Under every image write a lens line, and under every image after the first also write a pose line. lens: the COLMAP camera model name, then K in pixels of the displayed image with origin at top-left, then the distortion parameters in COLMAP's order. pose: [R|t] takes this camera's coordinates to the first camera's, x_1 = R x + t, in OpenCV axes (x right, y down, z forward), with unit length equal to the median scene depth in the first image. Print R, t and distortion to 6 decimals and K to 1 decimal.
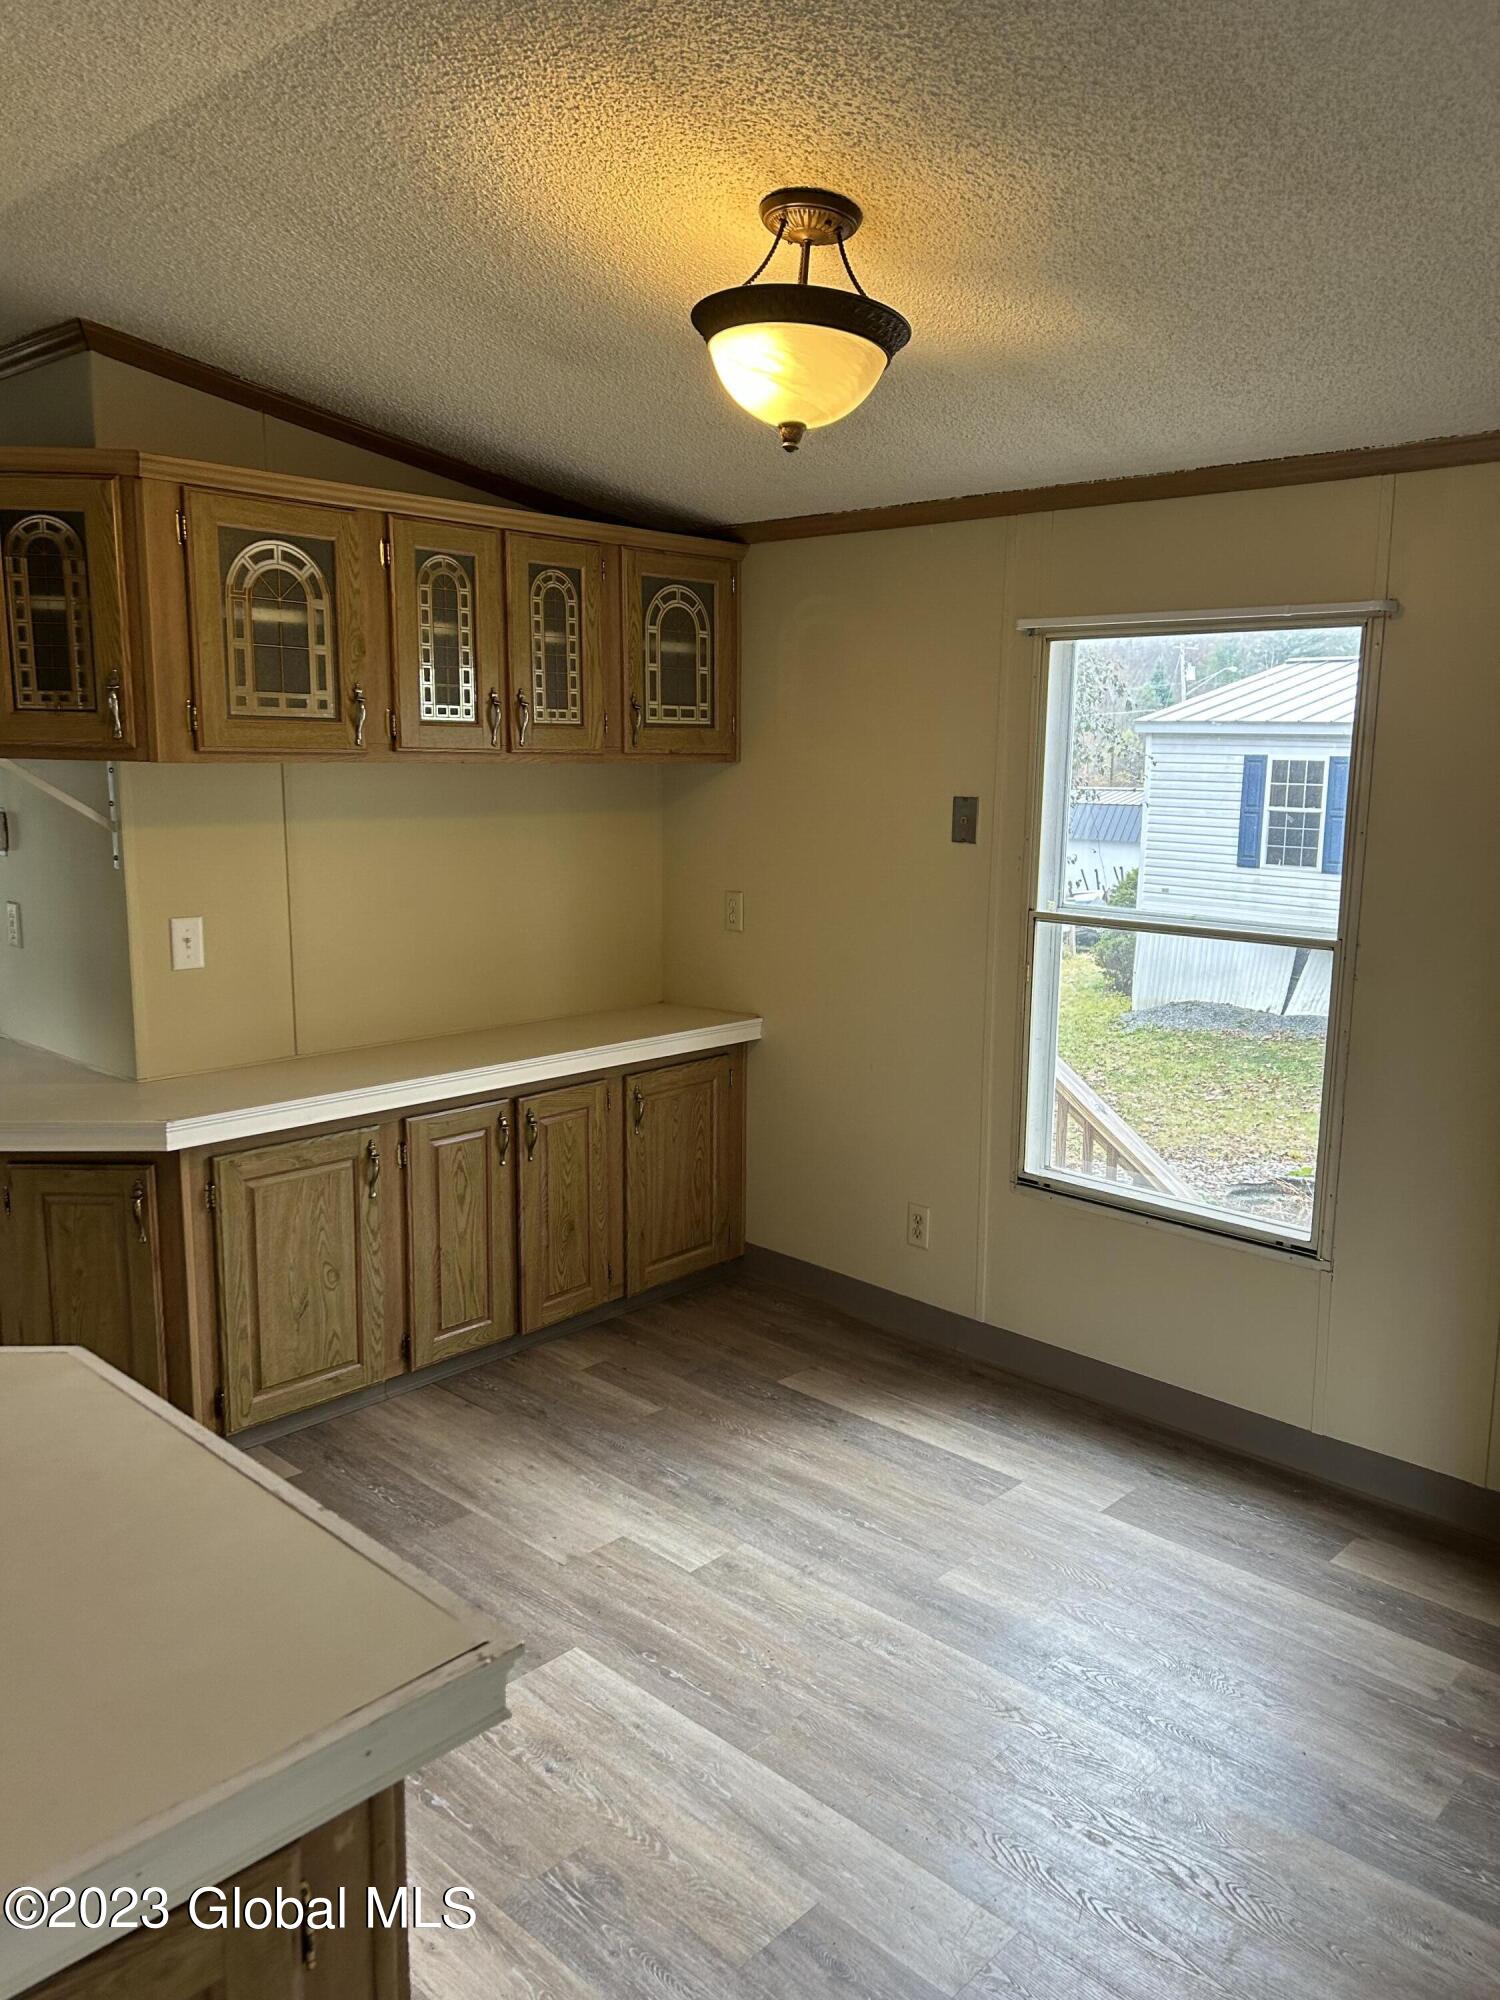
lens RADIAL K [[1492.9, 0, 754.0], [0, 1492.9, 998.4], [0, 0, 1]] dist [0.014303, -0.020905]
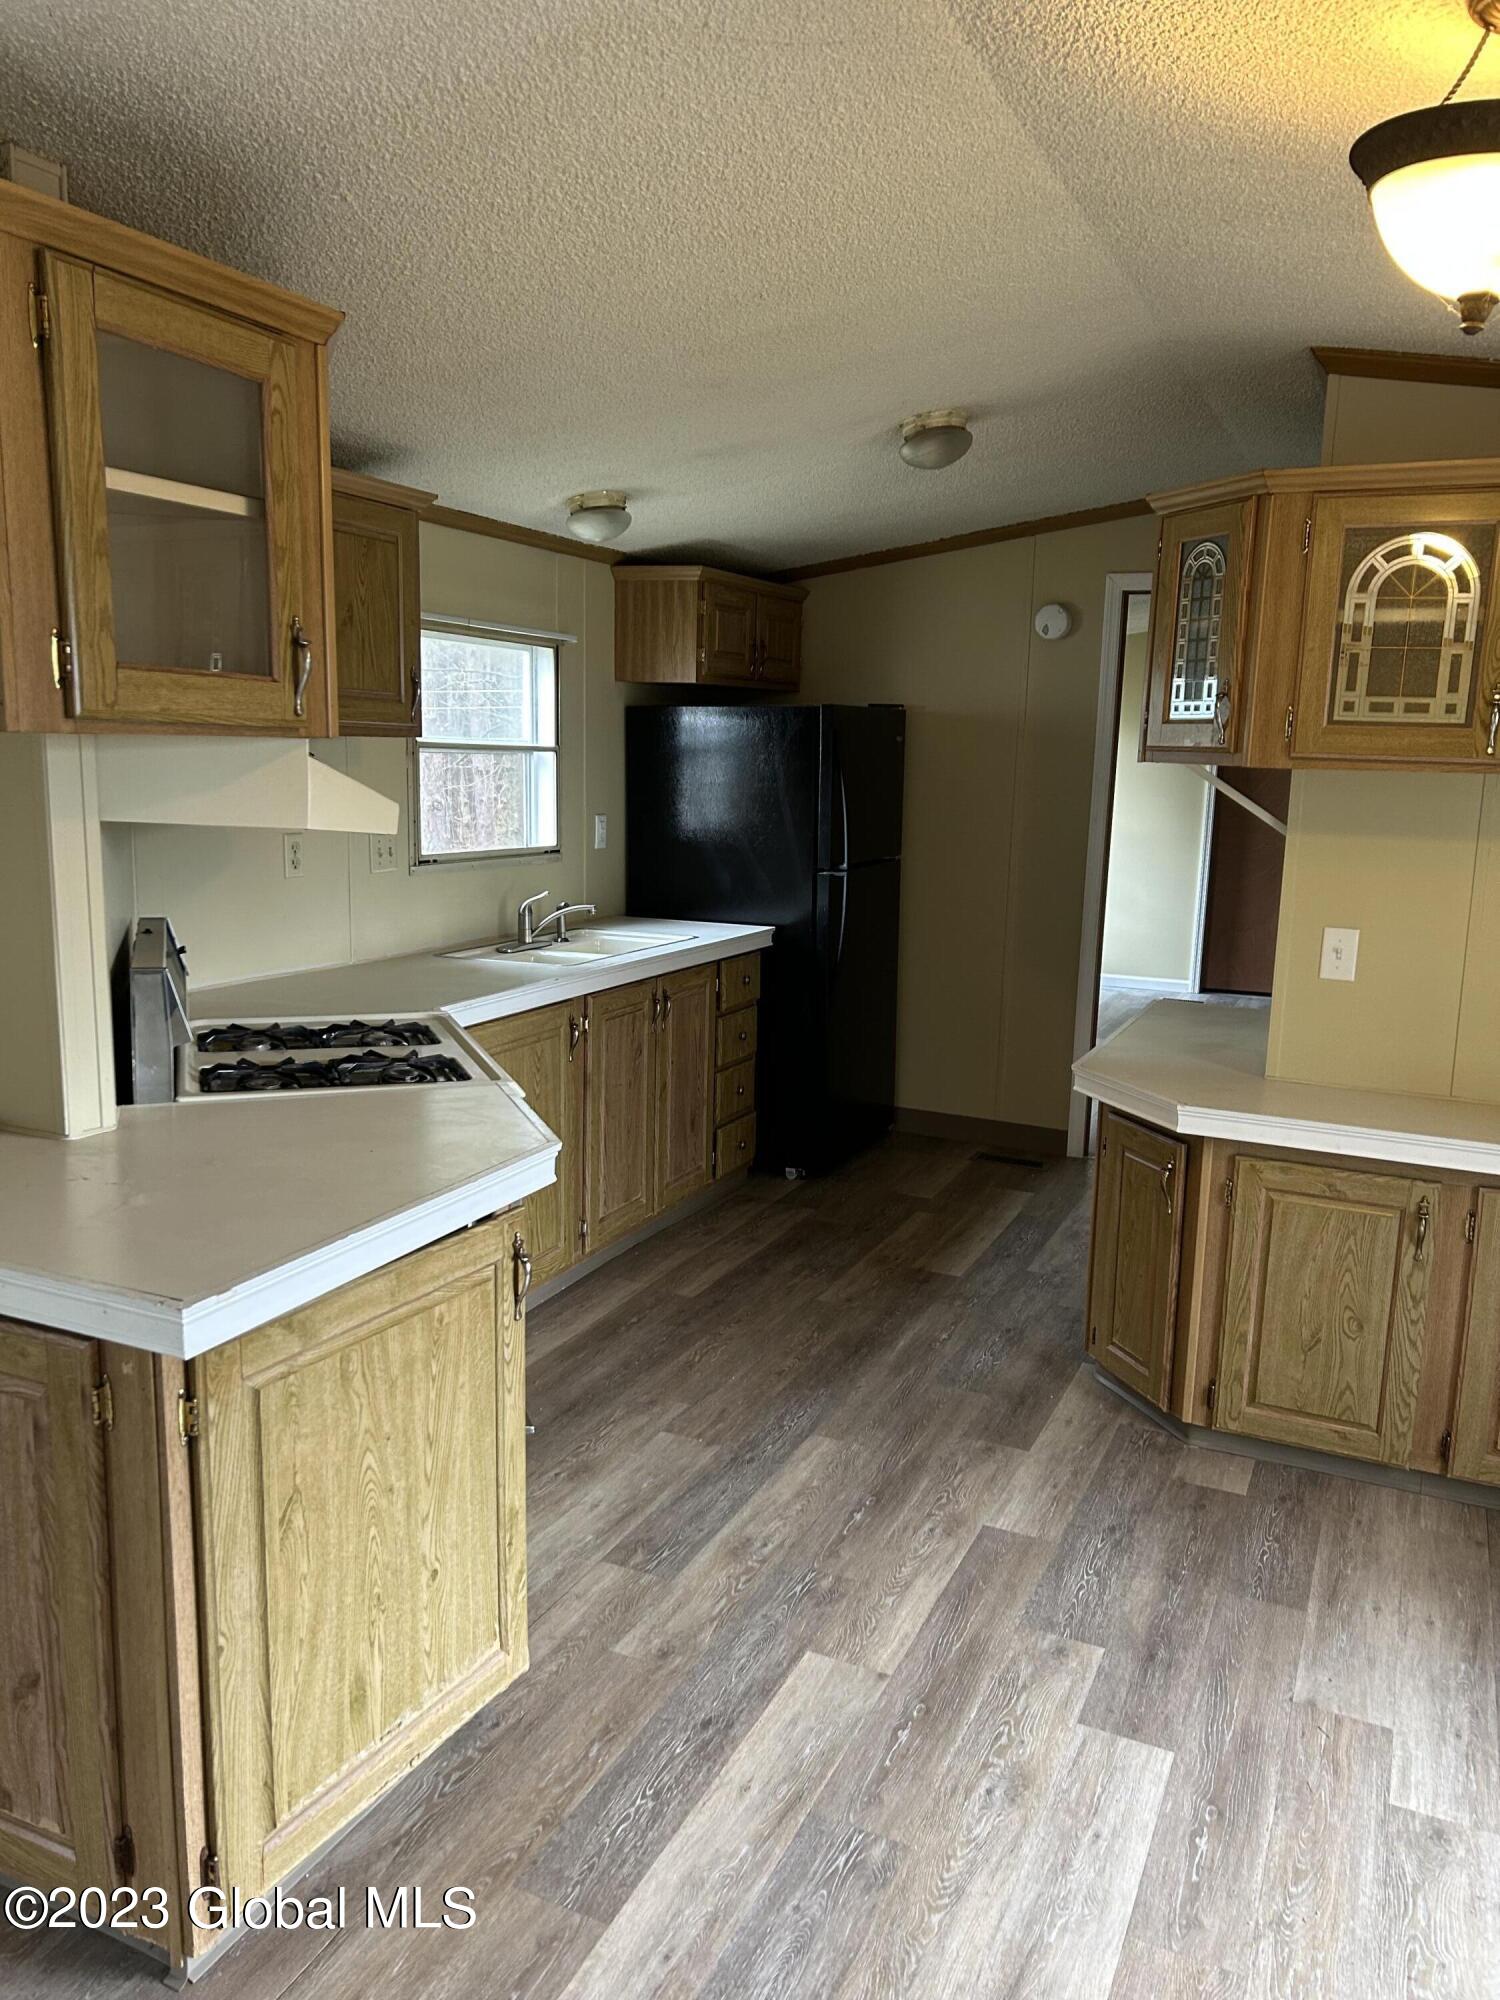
lens RADIAL K [[1492.9, 0, 752.7], [0, 1492.9, 1002.2], [0, 0, 1]] dist [0.014303, -0.020905]
pose [[0.314539, 0.157882, -0.936023, 0.469242], [-0.177402, 0.978475, 0.105429, -0.044751], [0.932520, 0.132890, 0.335777, 0.336663]]
